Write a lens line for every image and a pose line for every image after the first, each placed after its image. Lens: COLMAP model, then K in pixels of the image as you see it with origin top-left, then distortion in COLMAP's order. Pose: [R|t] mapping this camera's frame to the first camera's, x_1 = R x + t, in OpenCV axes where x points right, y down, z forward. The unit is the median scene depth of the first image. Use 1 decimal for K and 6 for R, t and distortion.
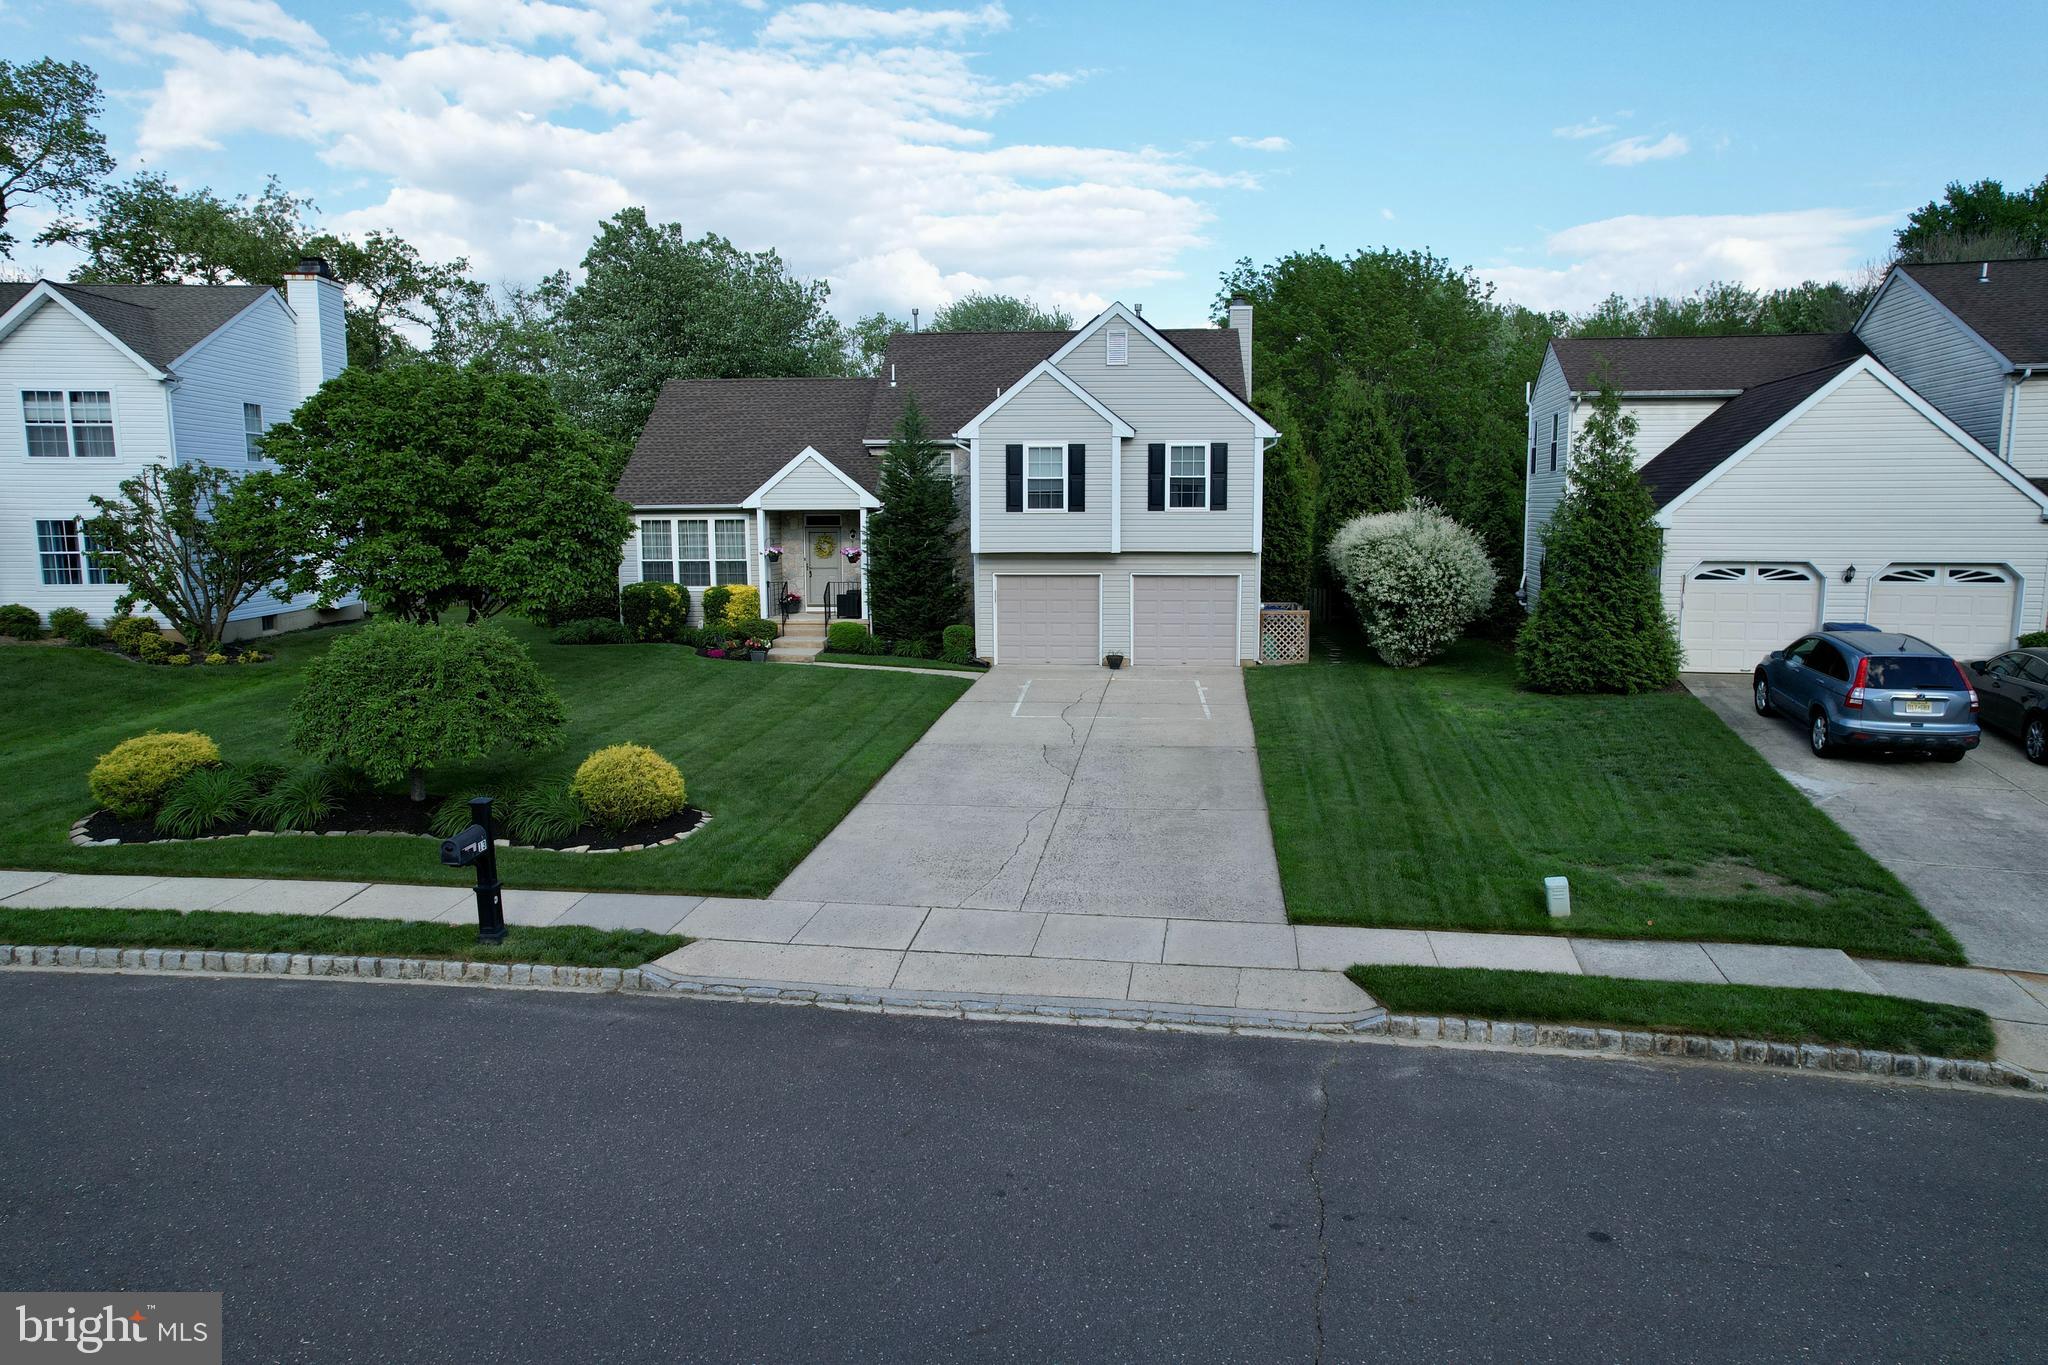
lens RADIAL K [[1304.2, 0, 1027.3], [0, 1304.2, 691.4], [0, 0, 1]] dist [-0.072227, 0.062140]
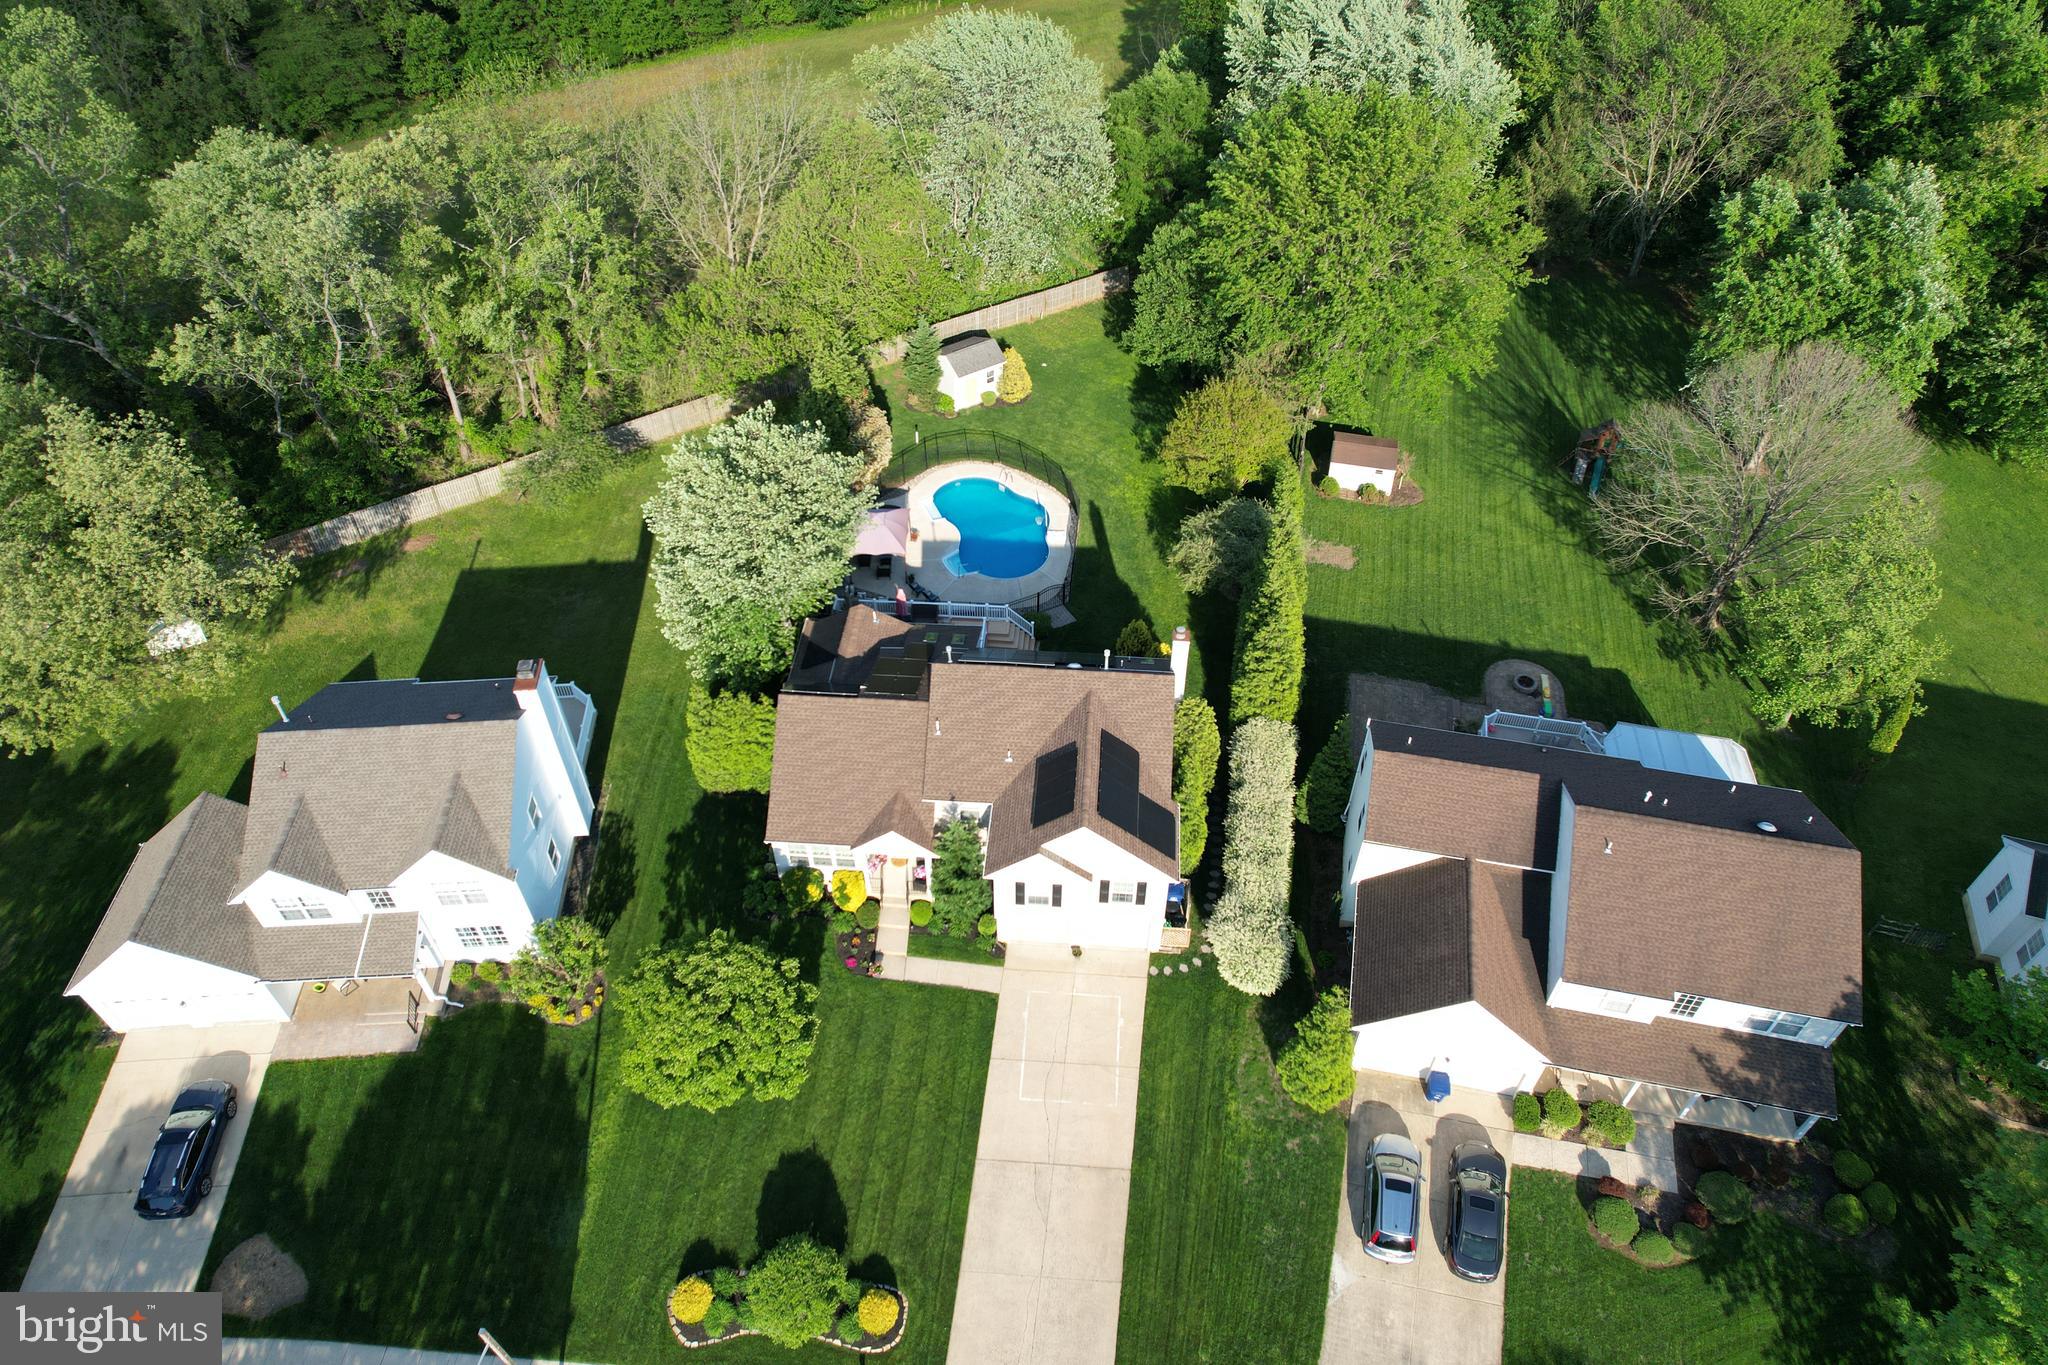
lens RADIAL K [[1304.2, 0, 1026.0], [0, 1304.2, 677.1], [0, 0, 1]] dist [-0.072227, 0.062140]
pose [[0.999988, 0.003314, 0.003620, -0.009298], [-0.004813, 0.806319, 0.591461, -1.391198], [-0.000958, -0.591472, 0.806325, -0.196358]]
